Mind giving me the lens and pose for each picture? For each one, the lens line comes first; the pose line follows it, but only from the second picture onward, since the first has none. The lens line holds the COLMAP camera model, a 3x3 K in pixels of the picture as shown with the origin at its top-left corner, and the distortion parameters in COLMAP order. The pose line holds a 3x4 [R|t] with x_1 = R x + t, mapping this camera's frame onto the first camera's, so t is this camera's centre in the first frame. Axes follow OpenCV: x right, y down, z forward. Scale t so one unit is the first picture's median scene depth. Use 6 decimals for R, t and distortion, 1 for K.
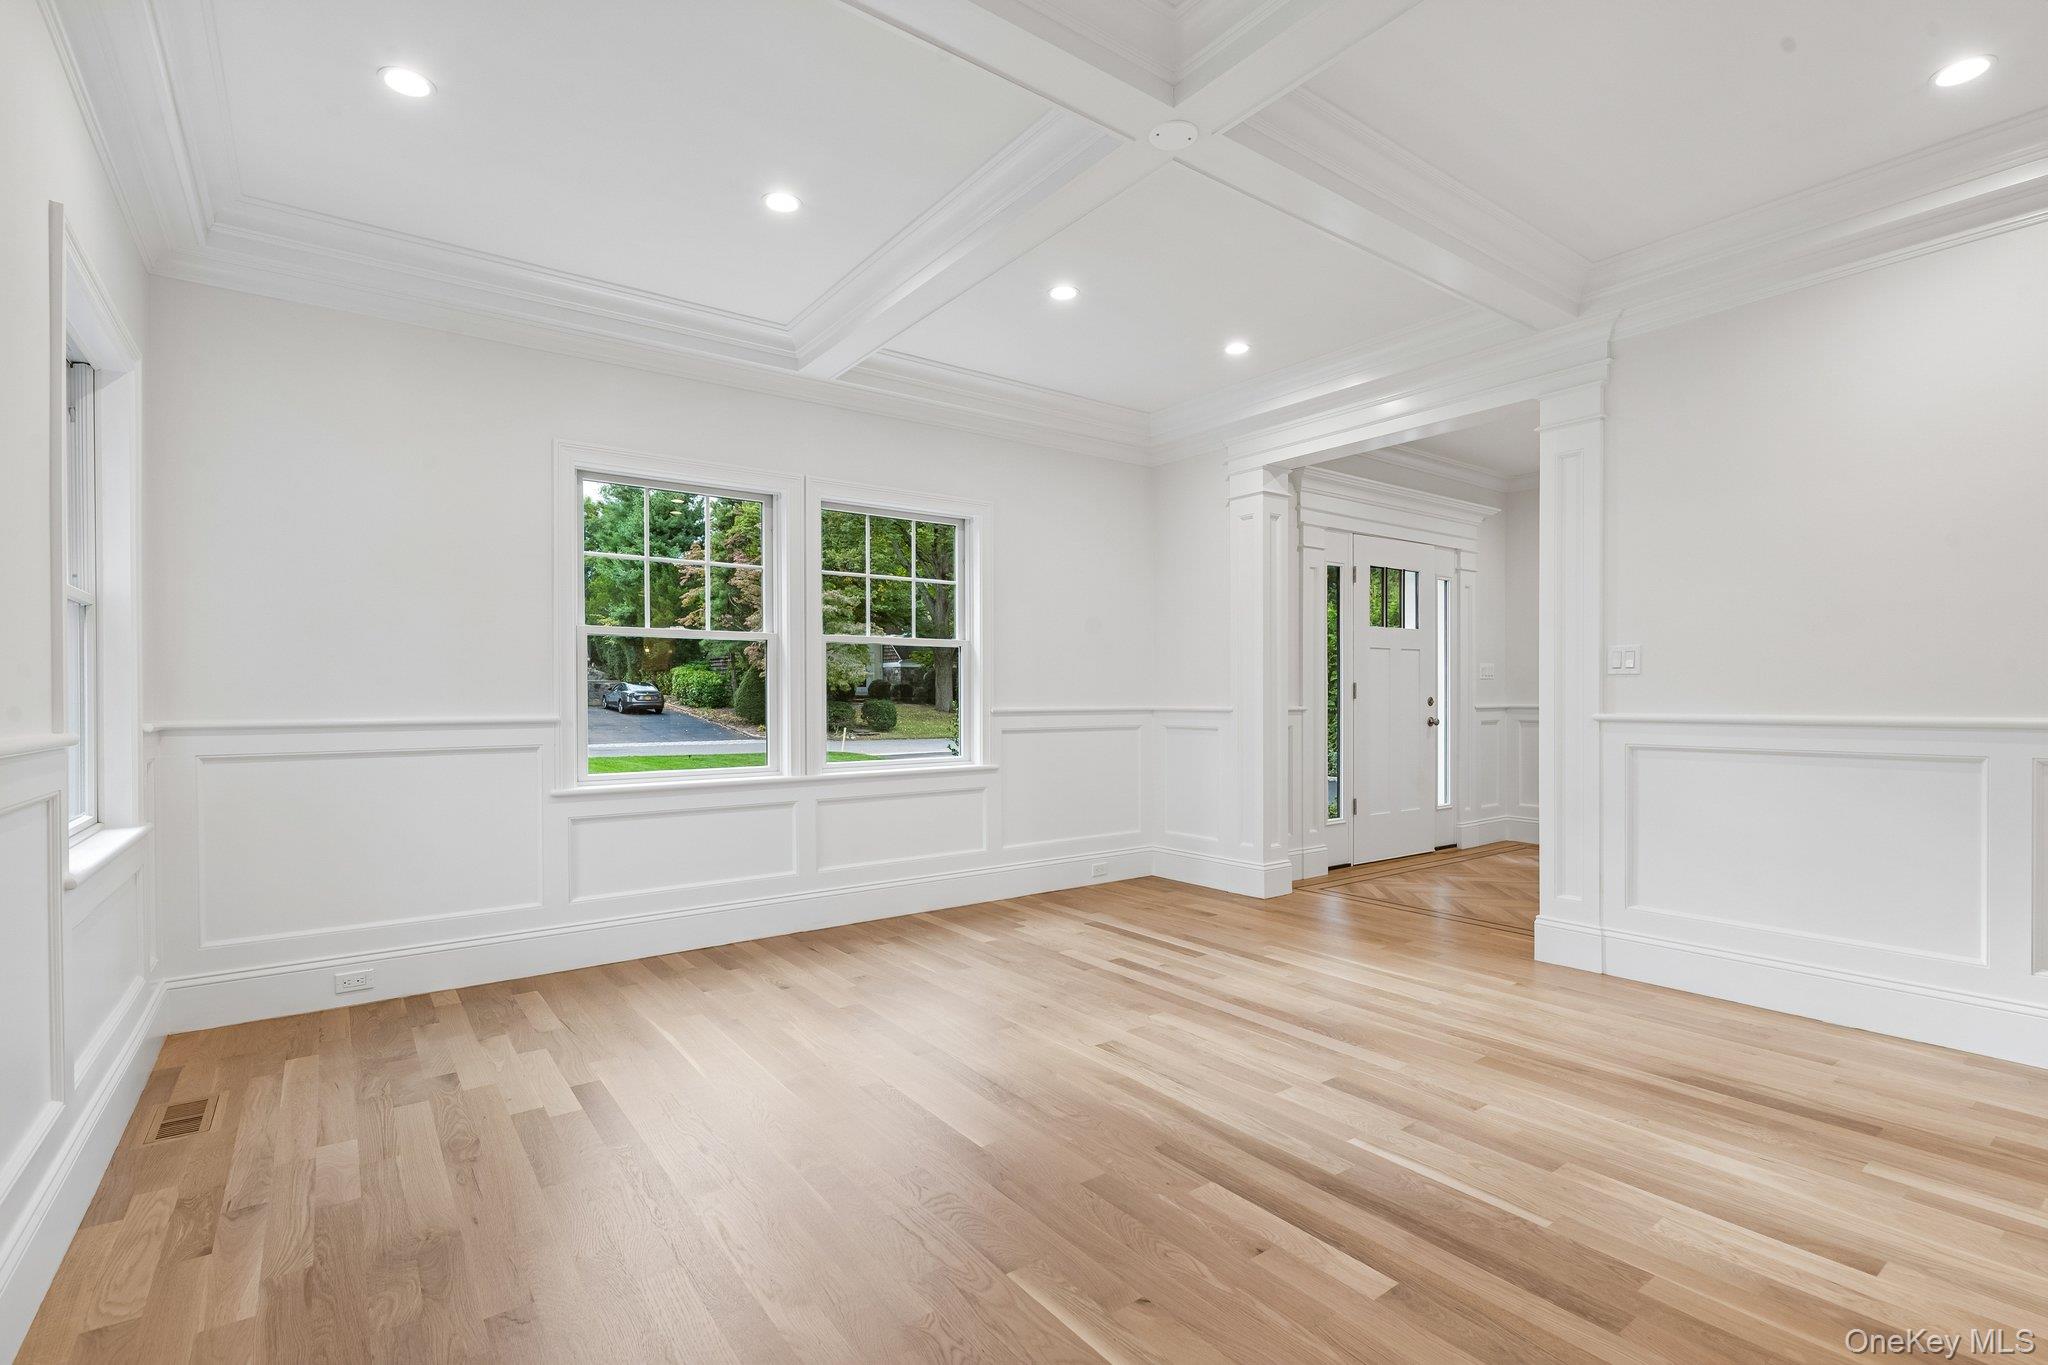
lens RADIAL K [[953.5, 0, 1008.7], [0, 953.5, 692.9], [0, 0, 1]] dist [0.014427, 0.000217]
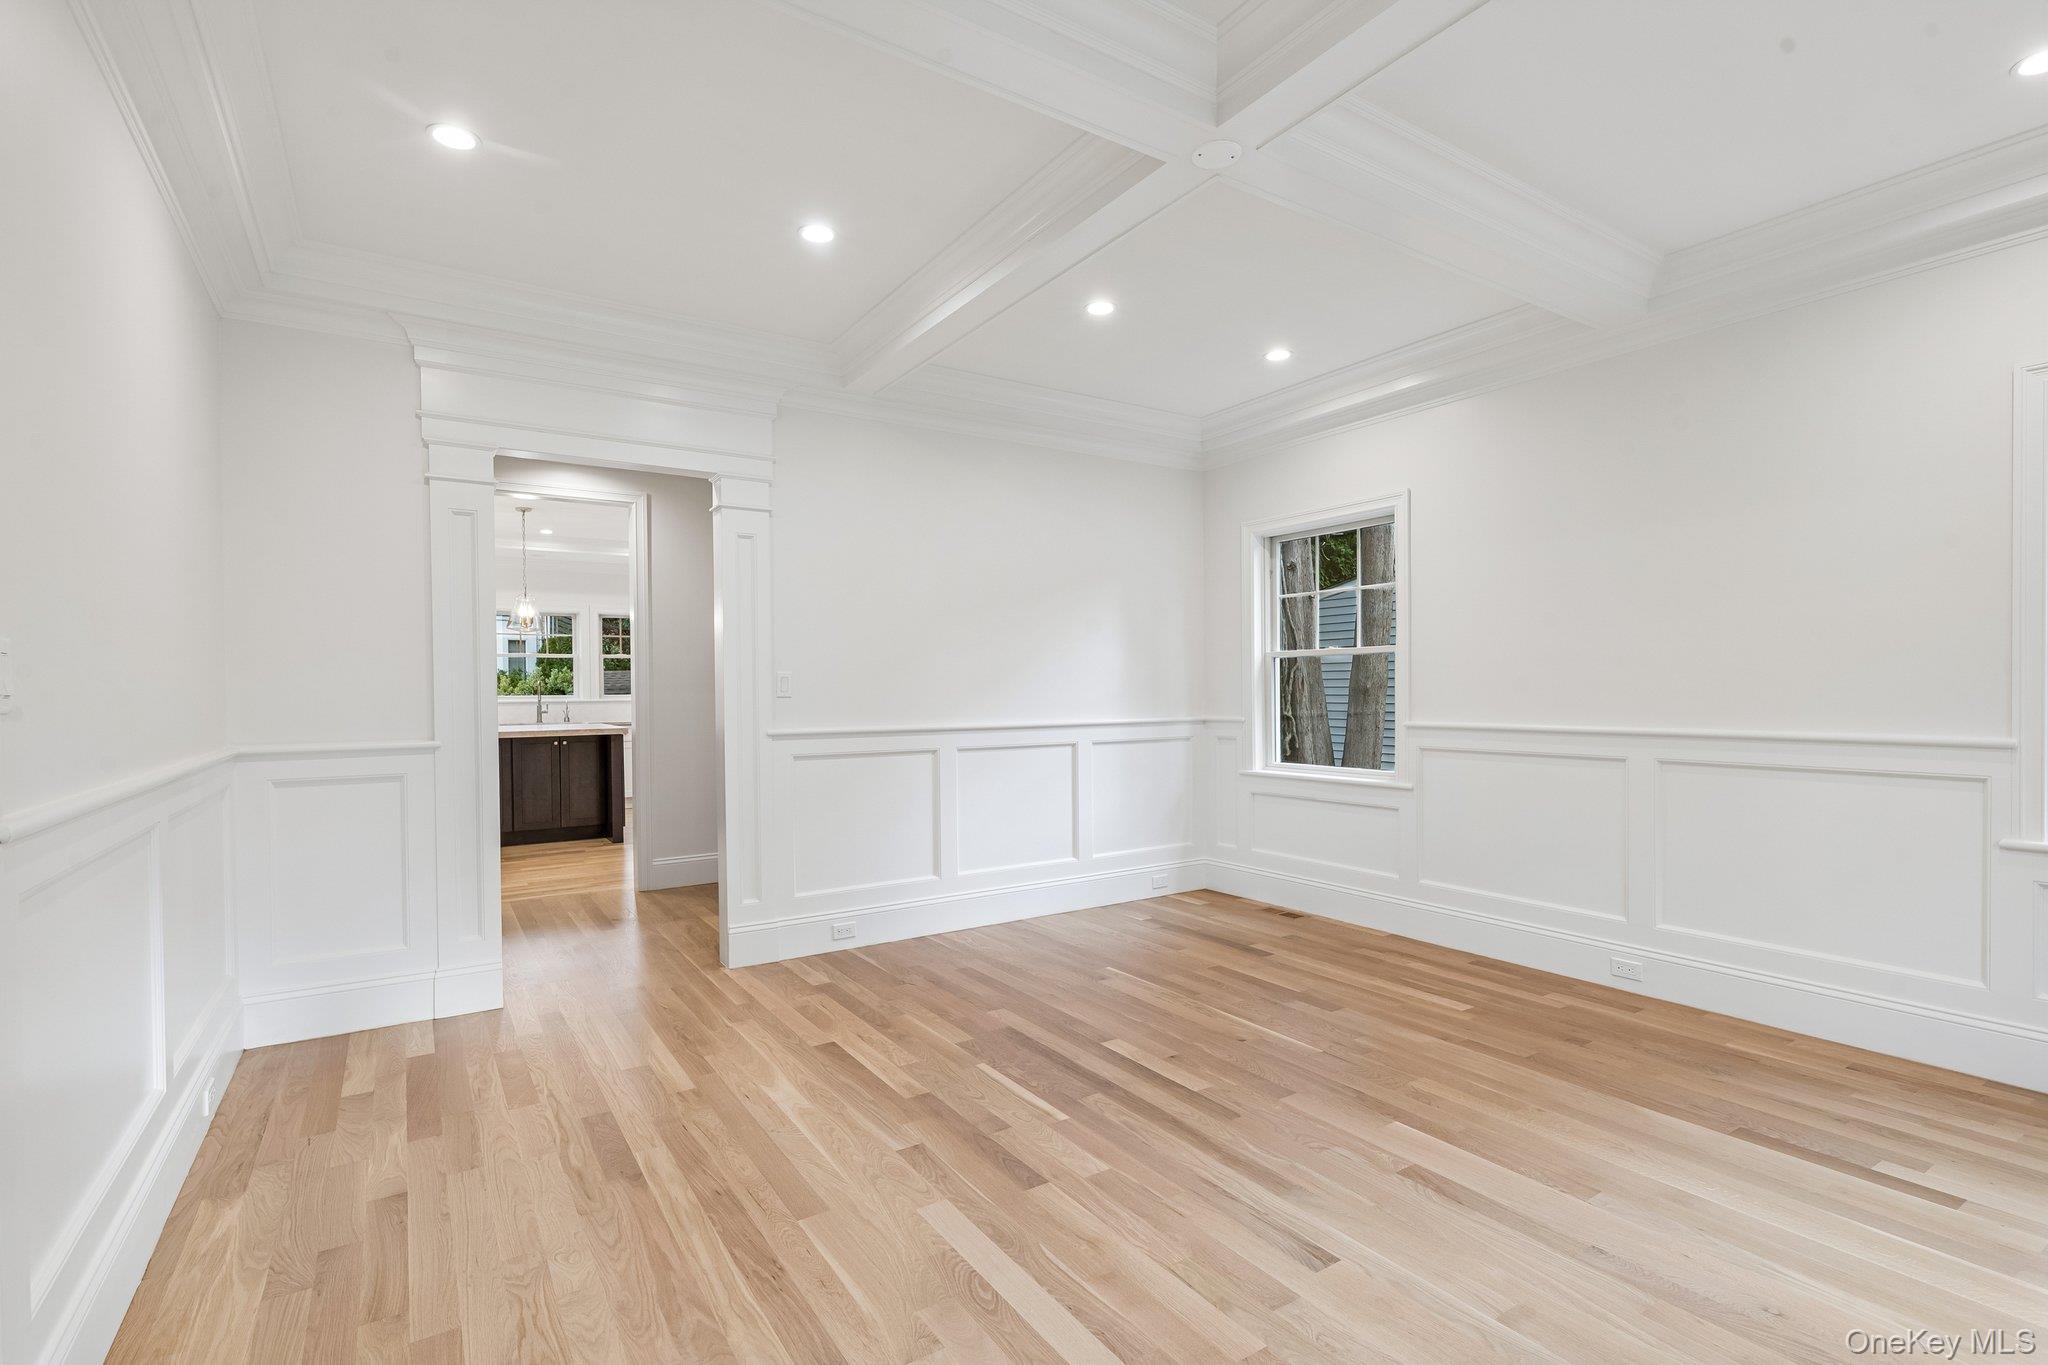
lens RADIAL K [[953.5, 0, 1003.6], [0, 953.5, 675.2], [0, 0, 1]] dist [0.014427, 0.000217]
pose [[-0.997883, 0.012013, 0.063910, 0.373373], [0.010569, 0.999682, -0.022874, -0.033808], [-0.064165, -0.022150, -0.997693, 2.277645]]
